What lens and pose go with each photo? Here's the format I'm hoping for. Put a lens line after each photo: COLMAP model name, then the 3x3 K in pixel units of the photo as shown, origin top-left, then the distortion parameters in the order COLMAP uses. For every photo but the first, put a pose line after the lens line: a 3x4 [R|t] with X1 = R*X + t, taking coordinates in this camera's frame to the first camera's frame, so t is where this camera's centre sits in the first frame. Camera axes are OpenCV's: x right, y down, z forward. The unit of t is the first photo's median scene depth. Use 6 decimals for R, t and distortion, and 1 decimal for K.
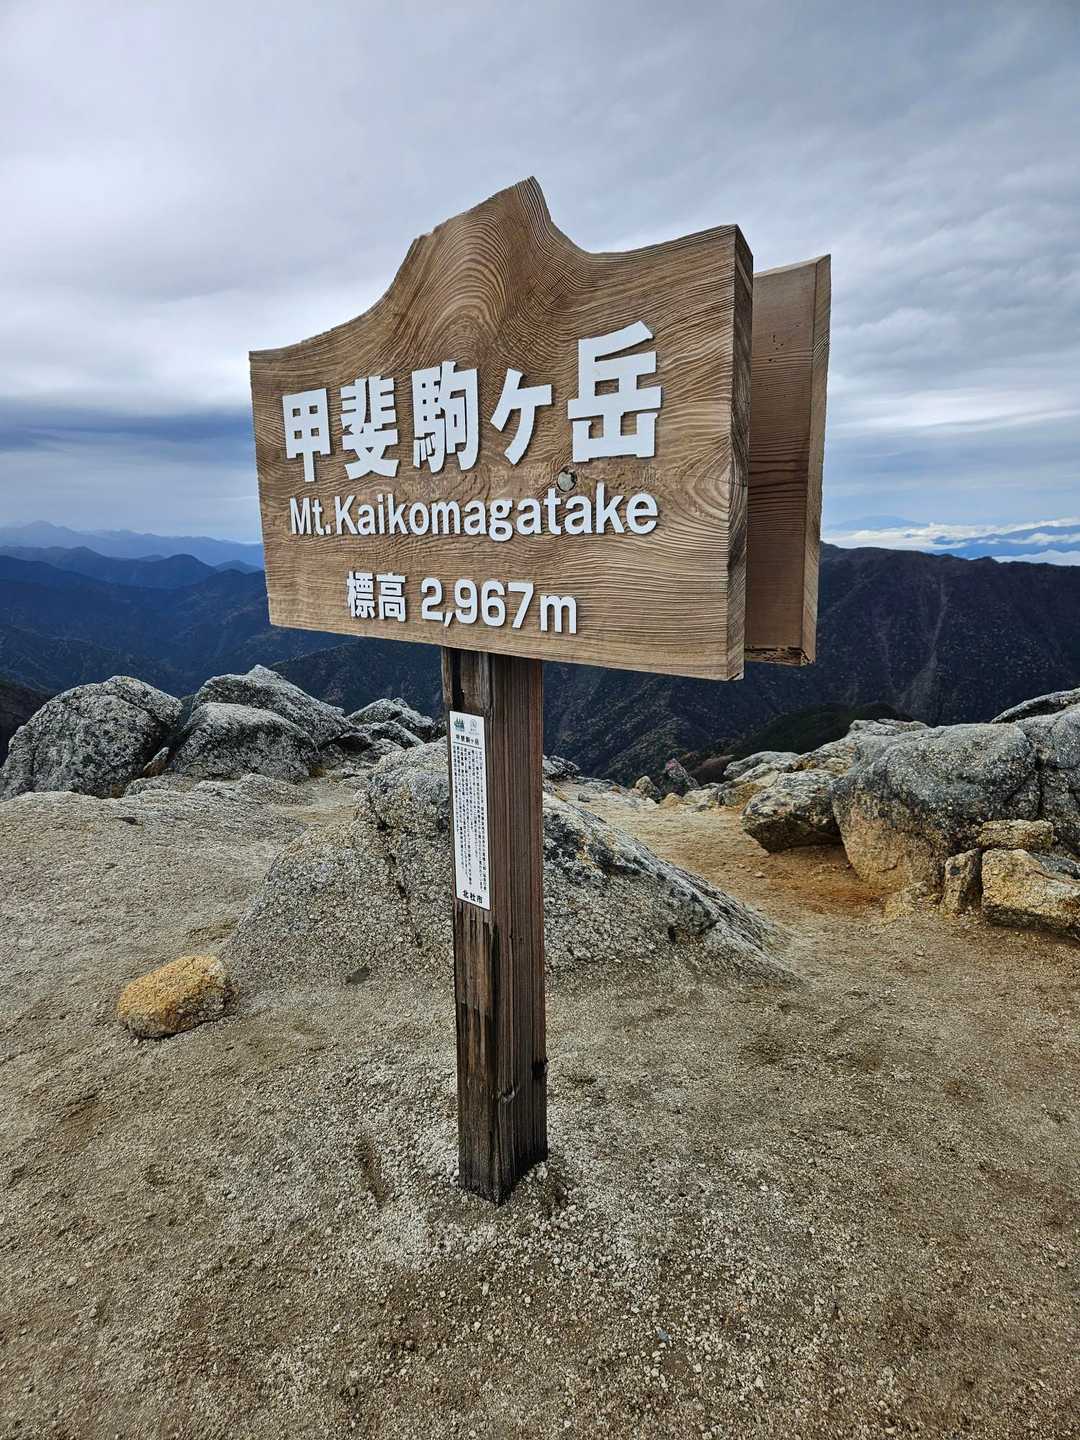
lens RADIAL K [[969.5, 0, 527.3], [0, 969.5, 721.1], [0, 0, 1]] dist [0.097224, -0.113002]
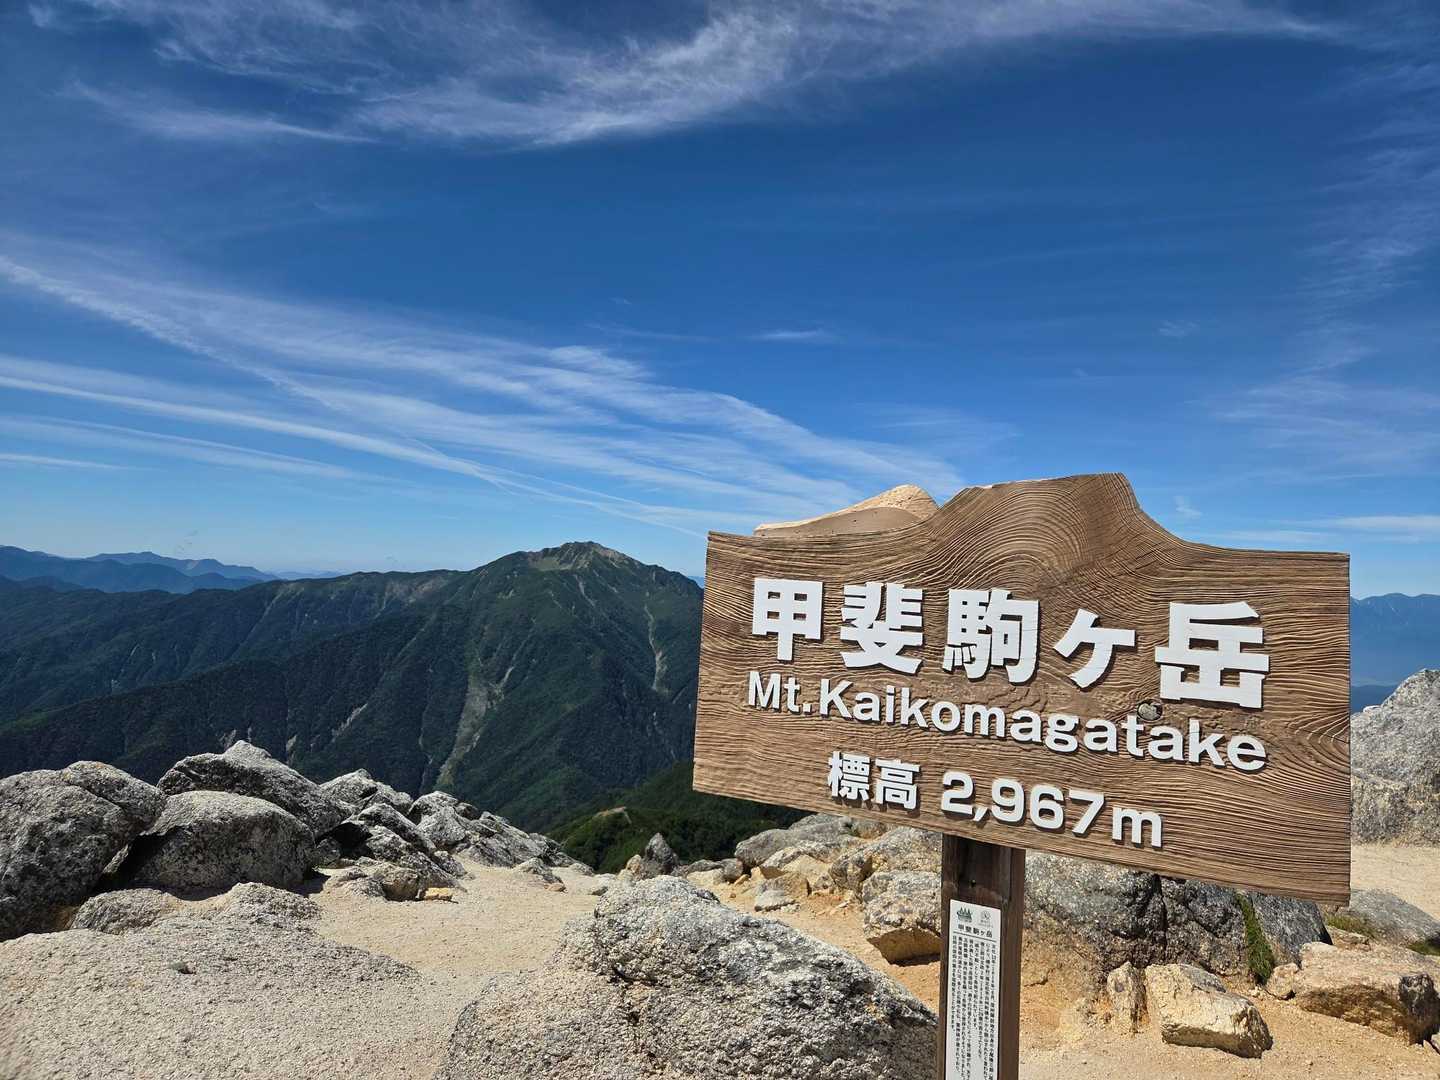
lens RADIAL K [[978.3, 0, 743.0], [0, 978.3, 504.6], [0, 0, 1]] dist [0.073642, -0.060133]
pose [[0.947210, 0.085431, 0.309021, -0.696362], [-0.002272, 0.965610, -0.259986, -0.151230], [-0.320605, 0.245559, 0.914830, 0.008143]]
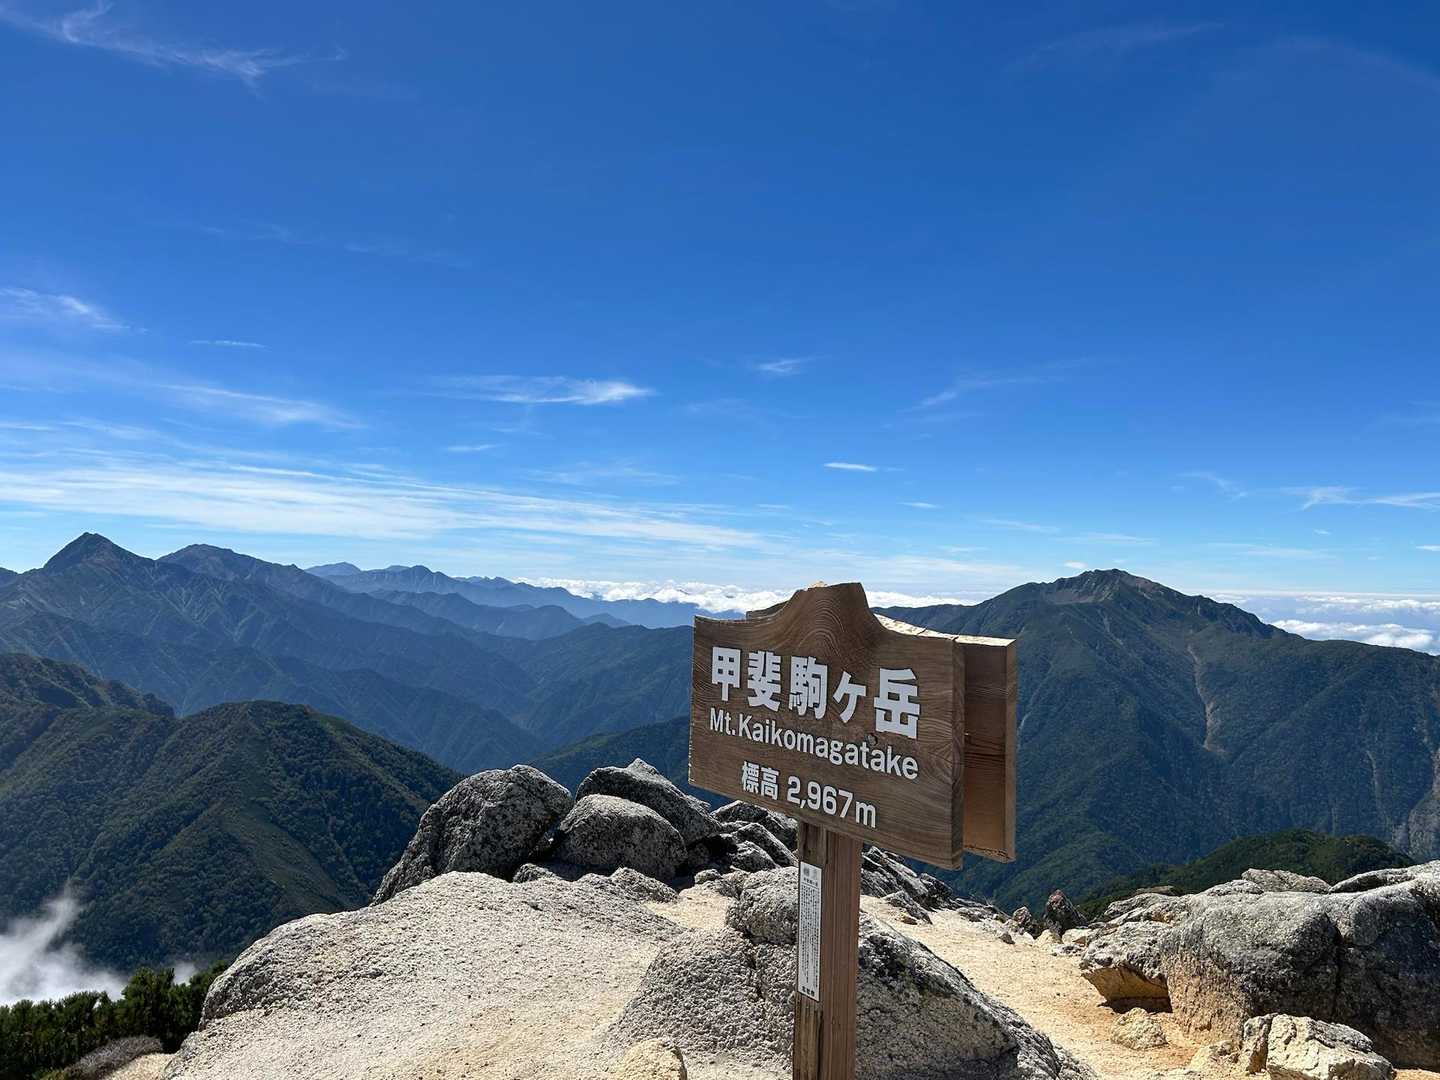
lens RADIAL K [[1095.8, 0, 728.5], [0, 1095.8, 537.3], [0, 0, 1]] dist [0.082726, -0.098442]
pose [[0.983581, 0.041437, -0.175648, 0.102410], [-0.082381, 0.969053, -0.232700, -0.099443], [0.160570, 0.243349, 0.956556, -0.906710]]
